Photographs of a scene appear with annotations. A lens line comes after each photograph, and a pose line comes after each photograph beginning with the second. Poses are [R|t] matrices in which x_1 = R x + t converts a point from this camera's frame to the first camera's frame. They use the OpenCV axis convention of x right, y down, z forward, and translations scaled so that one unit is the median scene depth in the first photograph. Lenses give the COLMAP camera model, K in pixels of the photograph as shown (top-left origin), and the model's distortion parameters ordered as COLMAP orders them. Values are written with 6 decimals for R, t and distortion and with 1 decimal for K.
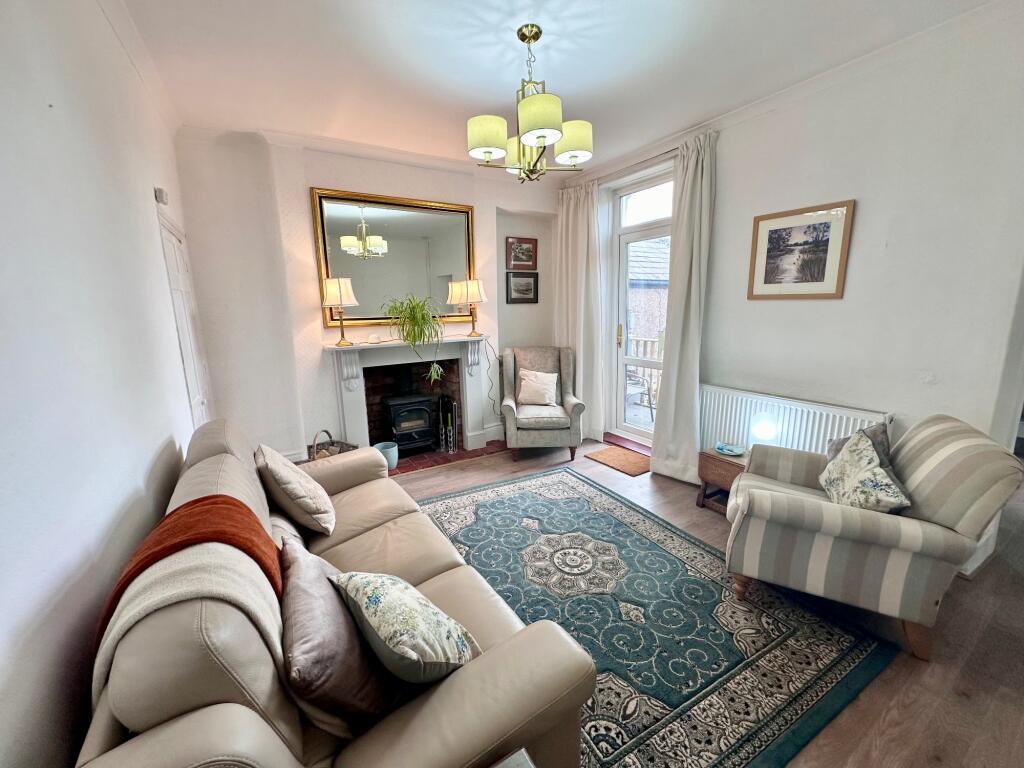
lens RADIAL K [[409.0, 0, 507.3], [0, 409.0, 381.5], [0, 0, 1]] dist [-0.002606, -0.000172]
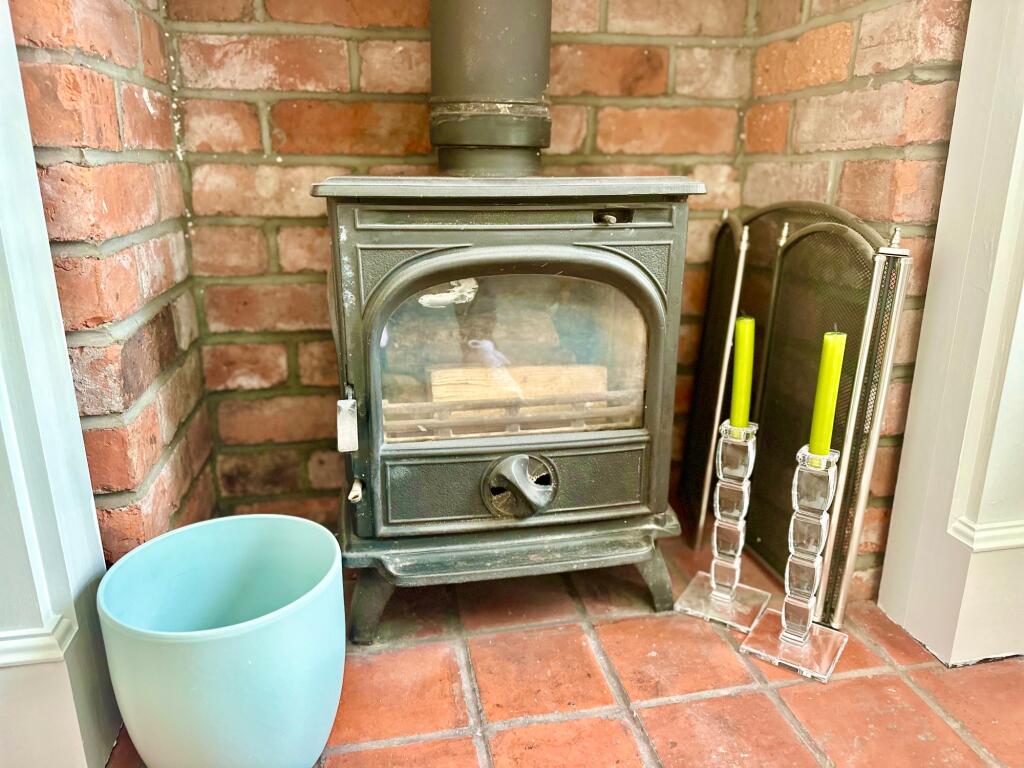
lens RADIAL K [[729.2, 0, 512.0], [0, 729.2, 384.0], [0, 0, 1]] dist [-0.000171, -0.000412]
pose [[0.933002, 0.117088, -0.340290, -0.194445], [-0.082612, 0.990023, 0.114146, 0.097001], [0.350260, -0.078386, 0.933367, 0.982925]]
